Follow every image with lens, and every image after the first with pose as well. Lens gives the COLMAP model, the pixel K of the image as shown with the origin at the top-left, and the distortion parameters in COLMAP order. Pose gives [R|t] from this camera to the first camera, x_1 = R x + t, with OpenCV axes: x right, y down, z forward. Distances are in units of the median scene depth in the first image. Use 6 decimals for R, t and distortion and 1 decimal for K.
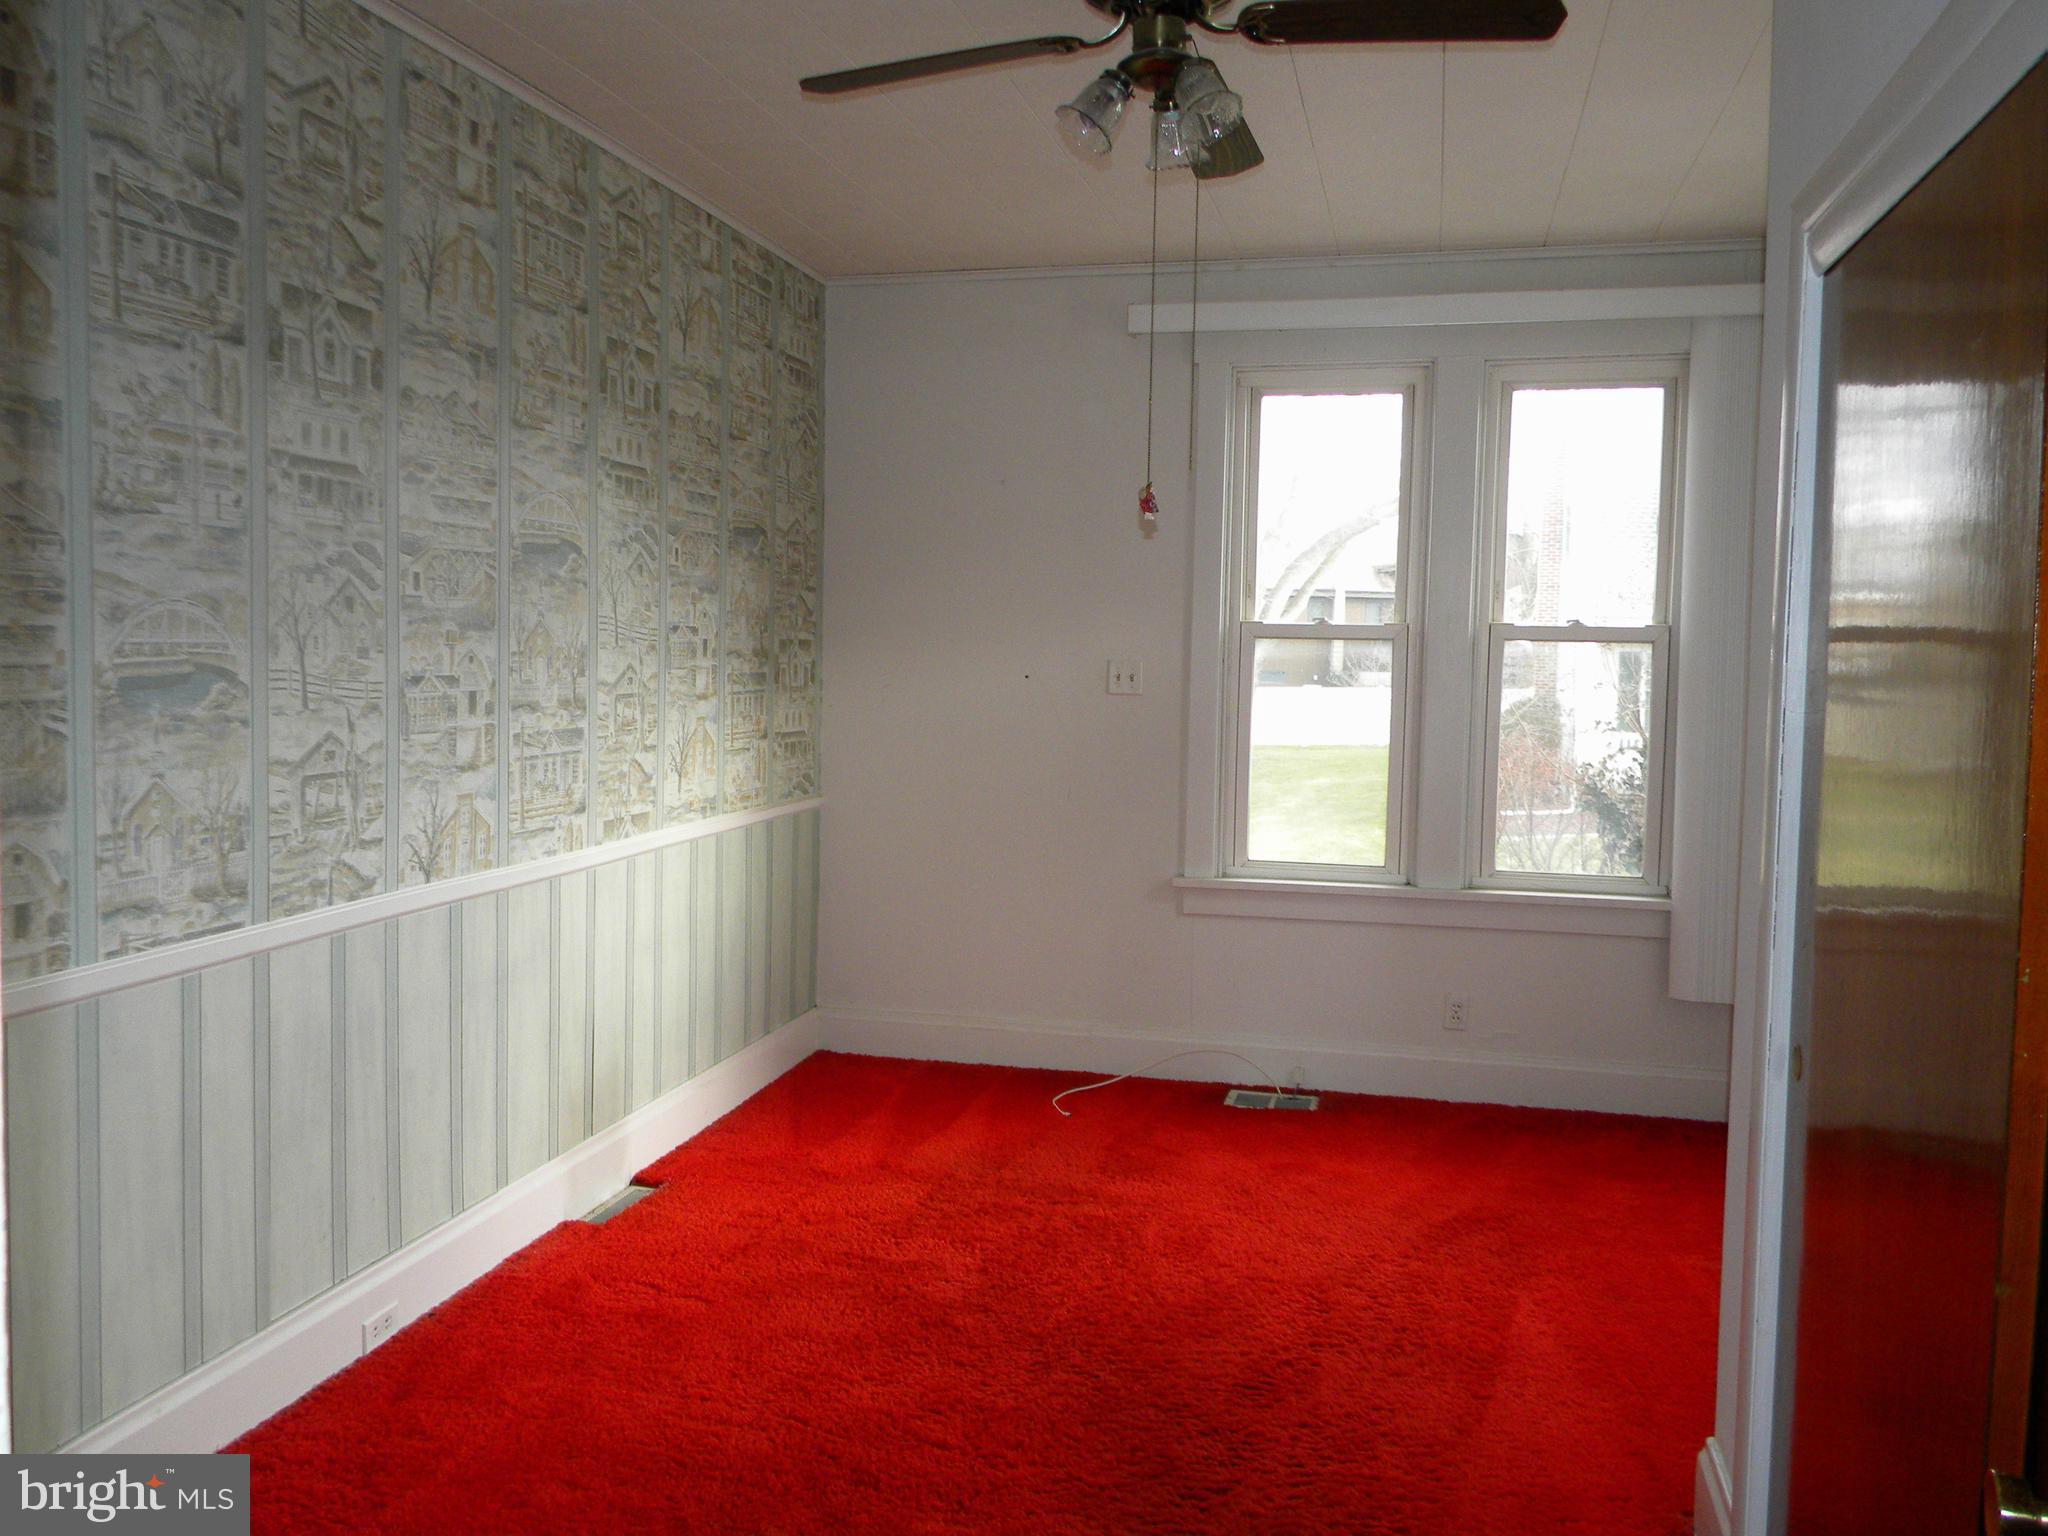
lens RADIAL K [[1526.6, 0, 1024.0], [0, 1526.6, 768.0], [0, 0, 1]] dist [0.001186, -0.001341]
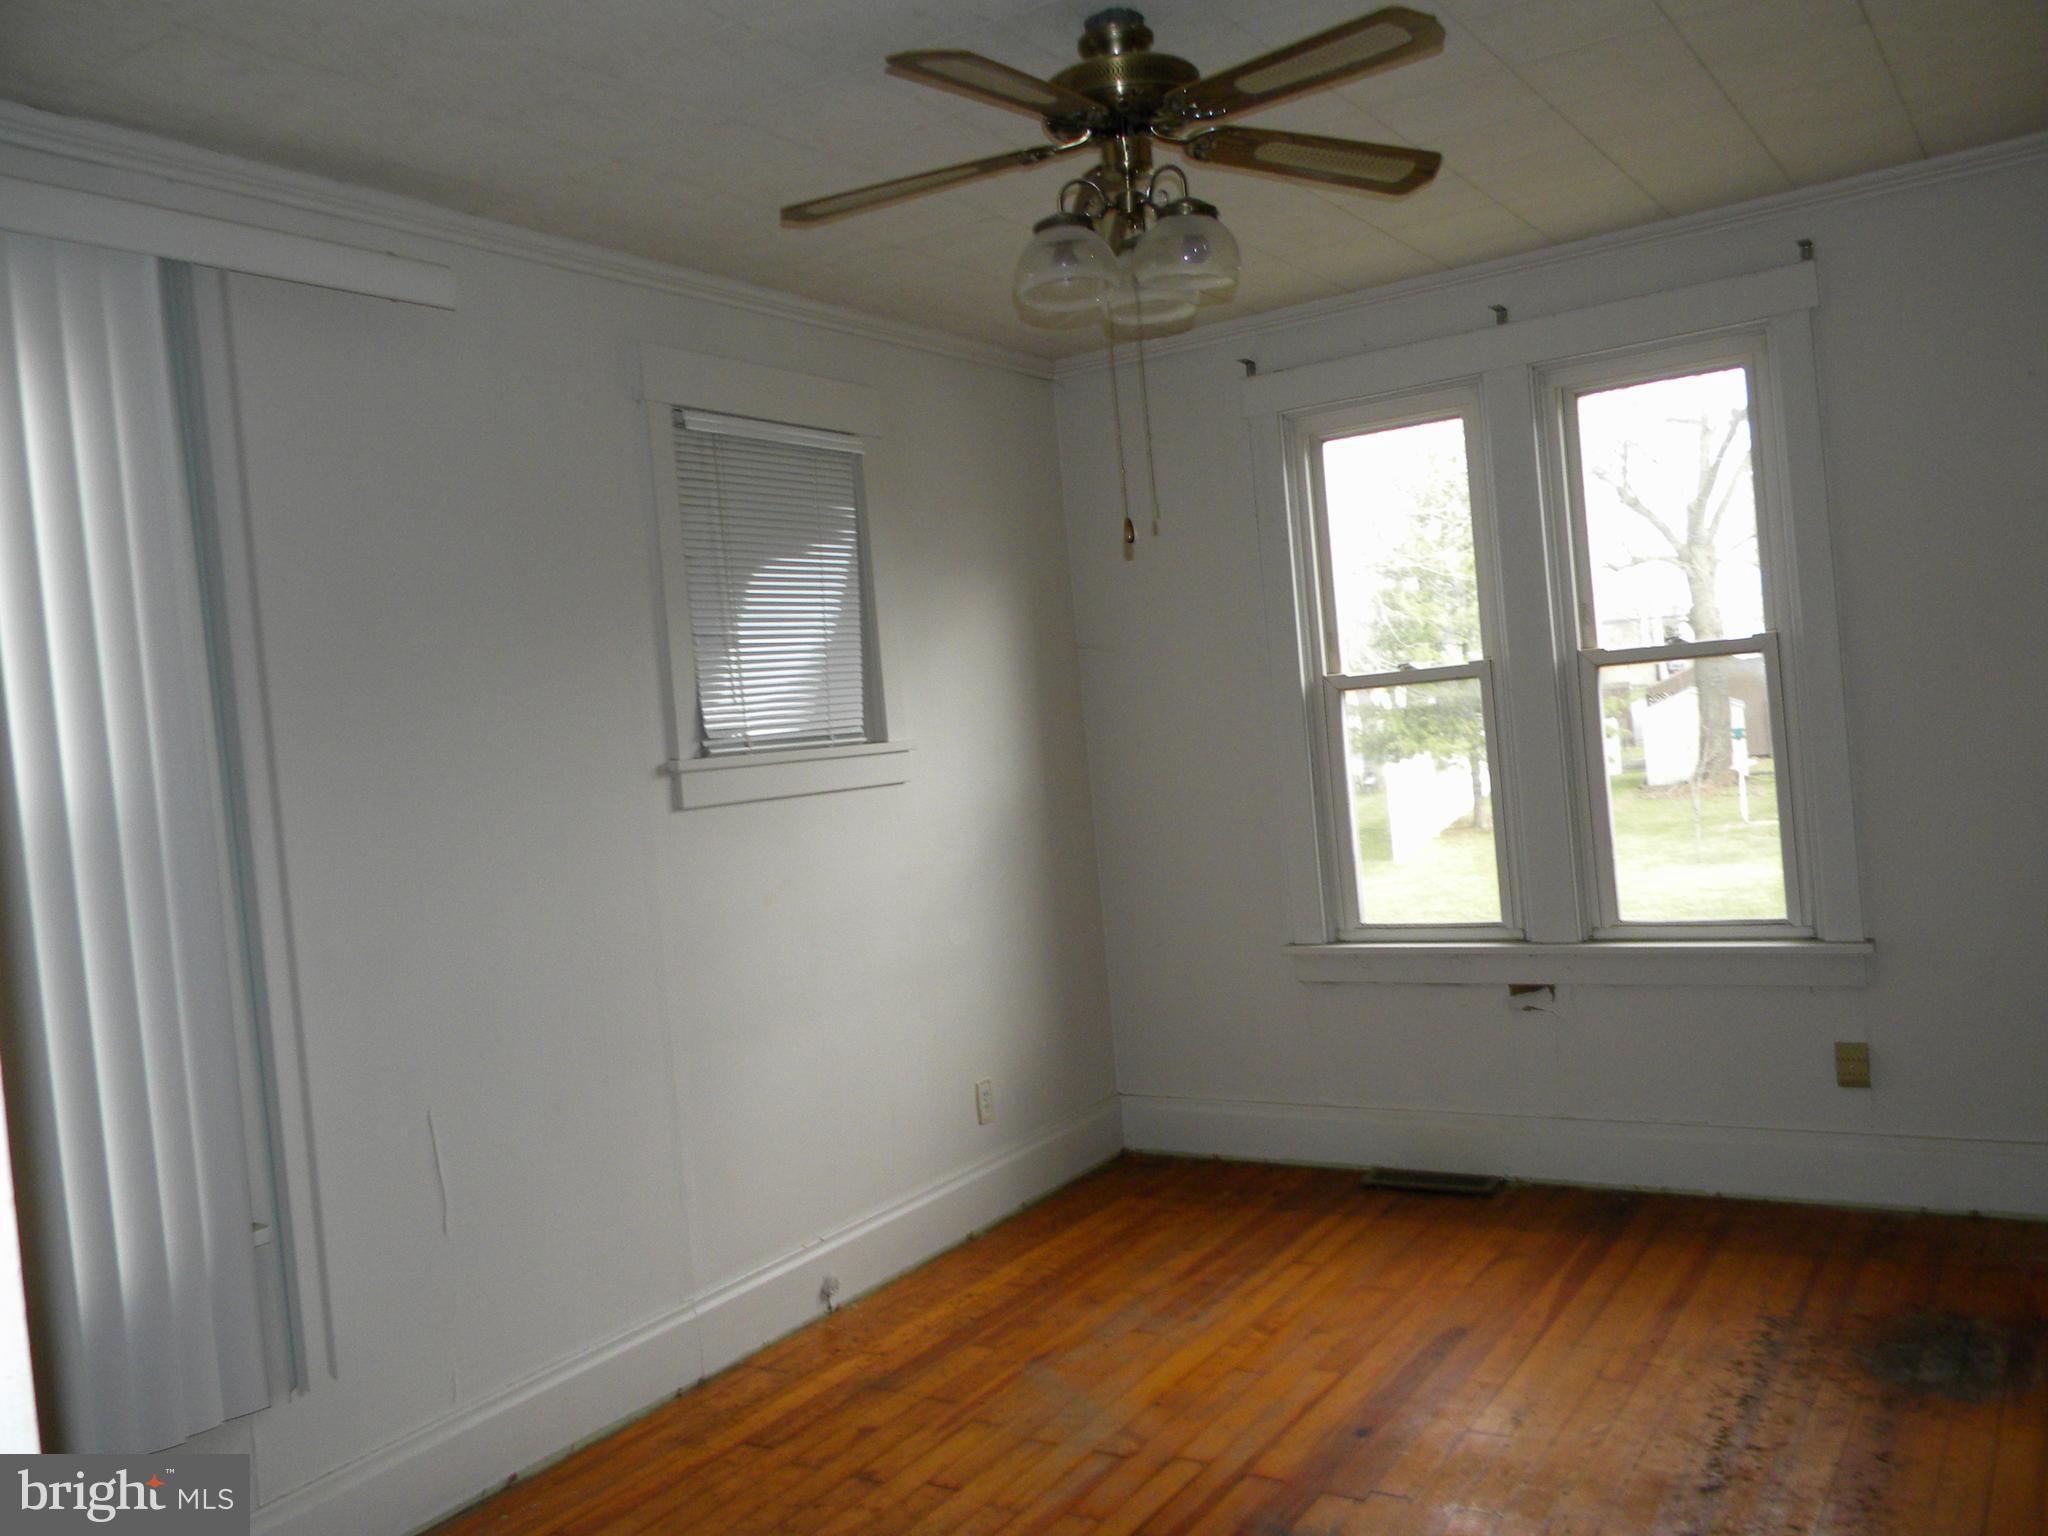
lens RADIAL K [[1698.4, 0, 1024.0], [0, 1698.4, 768.0], [0, 0, 1]] dist [0.038937, -0.001416]
pose [[0.945159, -0.091712, -0.313469, 0.297424], [0.077224, 0.995304, -0.058357, 0.009107], [0.317349, 0.030949, 0.947803, -0.072345]]
